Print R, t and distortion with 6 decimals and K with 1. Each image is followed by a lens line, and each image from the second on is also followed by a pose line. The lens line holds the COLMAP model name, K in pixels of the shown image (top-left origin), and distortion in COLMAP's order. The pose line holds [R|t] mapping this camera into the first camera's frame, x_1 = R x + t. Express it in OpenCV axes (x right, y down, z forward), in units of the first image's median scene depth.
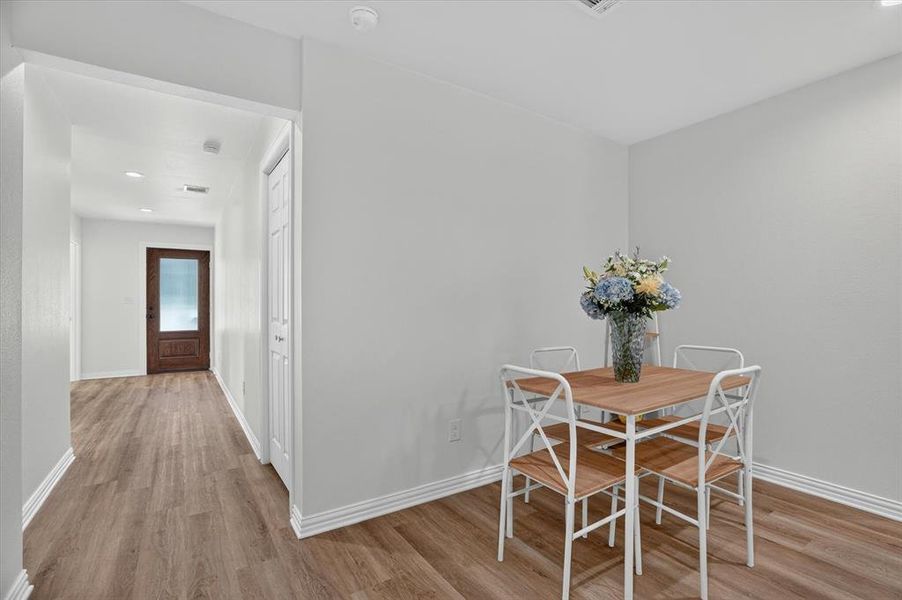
lens RADIAL K [[421.6, 0, 451.3], [0, 421.6, 306.8], [0, 0, 1]] dist [-0.052275, 0.019041]
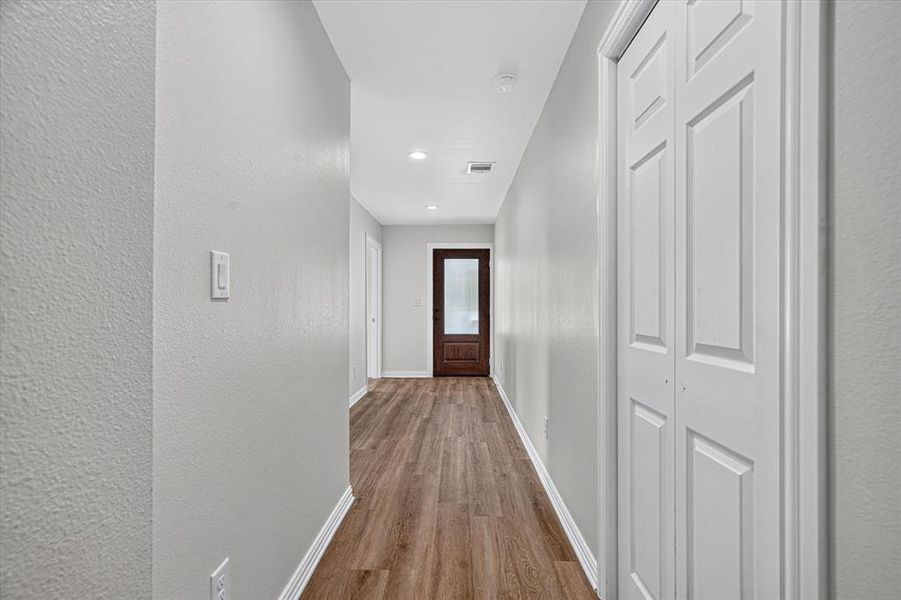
lens RADIAL K [[421.1, 0, 450.8], [0, 421.1, 306.8], [0, 0, 1]] dist [-0.052275, 0.019041]
pose [[0.825221, -0.000852, -0.564810, -0.155031], [-0.001441, 0.999992, -0.003615, -0.001737], [0.564809, 0.003797, 0.825213, 0.219811]]
